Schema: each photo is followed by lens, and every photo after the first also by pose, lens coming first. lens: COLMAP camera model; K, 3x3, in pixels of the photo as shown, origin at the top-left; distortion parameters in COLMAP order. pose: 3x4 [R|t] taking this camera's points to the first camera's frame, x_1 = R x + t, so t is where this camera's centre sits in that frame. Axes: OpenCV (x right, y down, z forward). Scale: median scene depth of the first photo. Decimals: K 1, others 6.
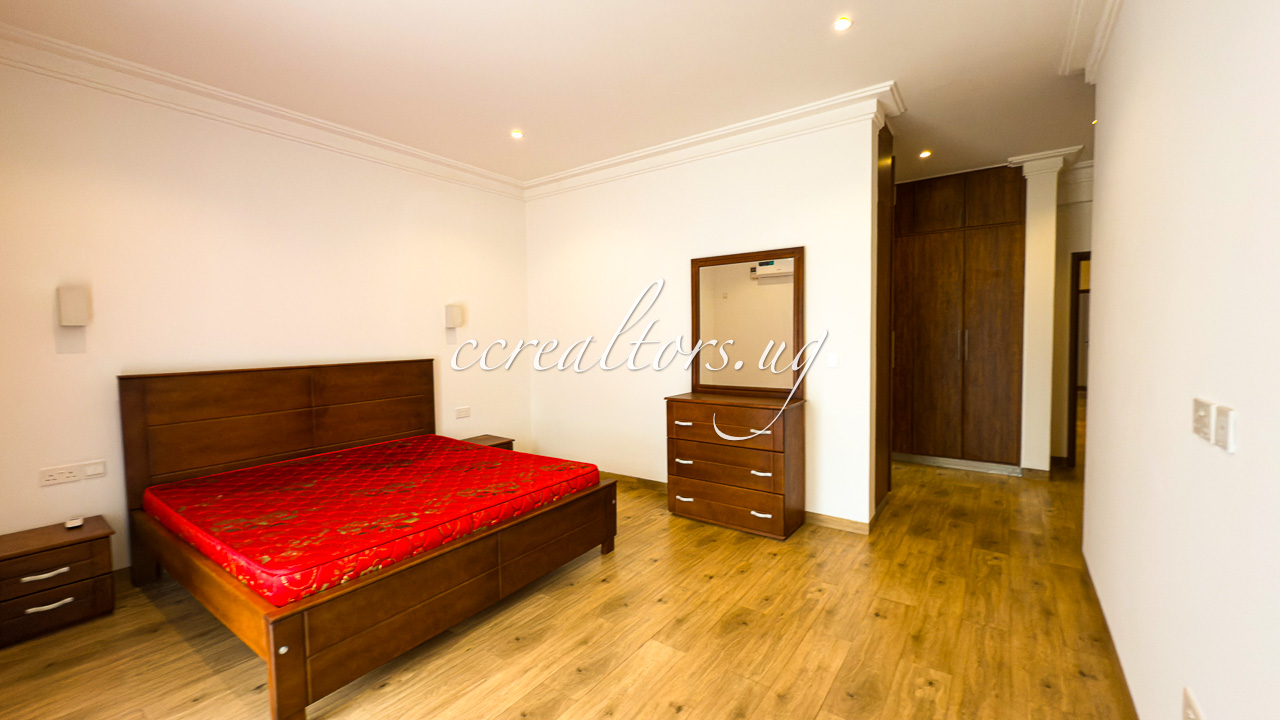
lens RADIAL K [[511.0, 0, 640.0], [0, 511.0, 360.0], [0, 0, 1]] dist [0.000805, 0.000122]
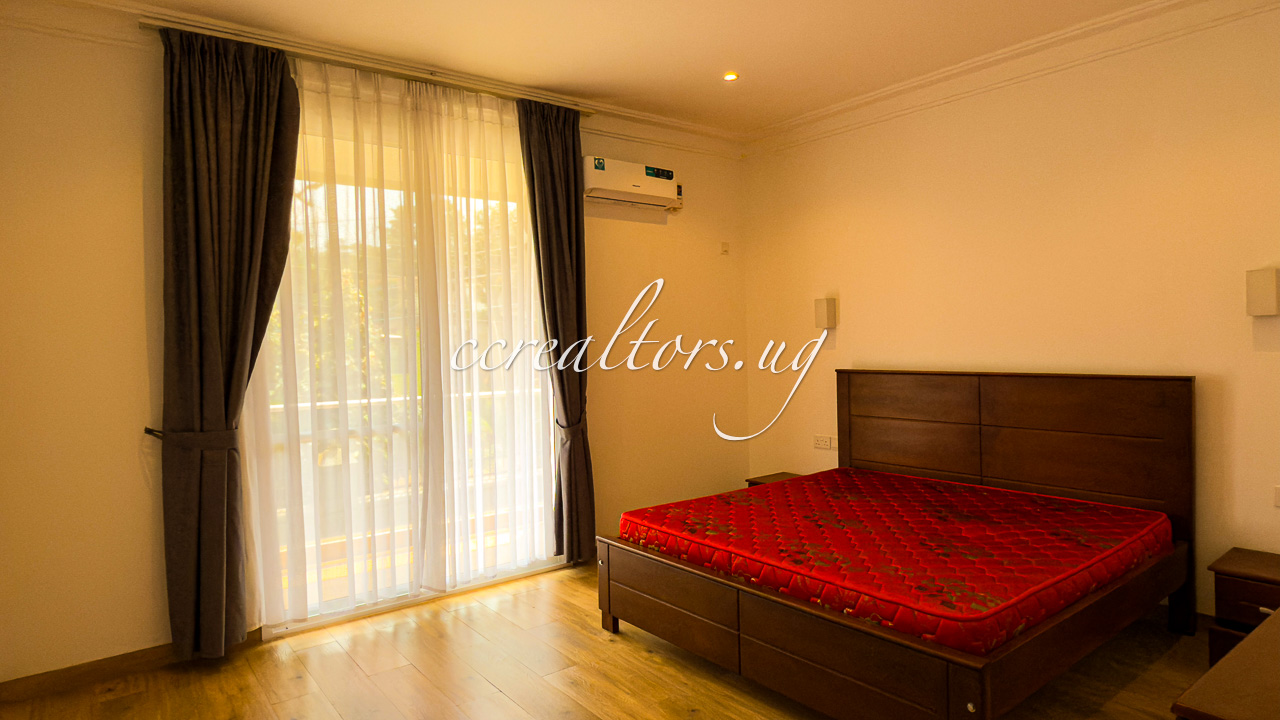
lens RADIAL K [[725.2, 0, 640.0], [0, 725.2, 360.0], [0, 0, 1]] dist [0.000527, -0.000269]
pose [[-0.286656, 0.045467, -0.956954, 0.764505], [-0.024856, 0.998184, 0.054872, -0.075003], [0.957711, 0.039515, -0.285005, 1.056192]]
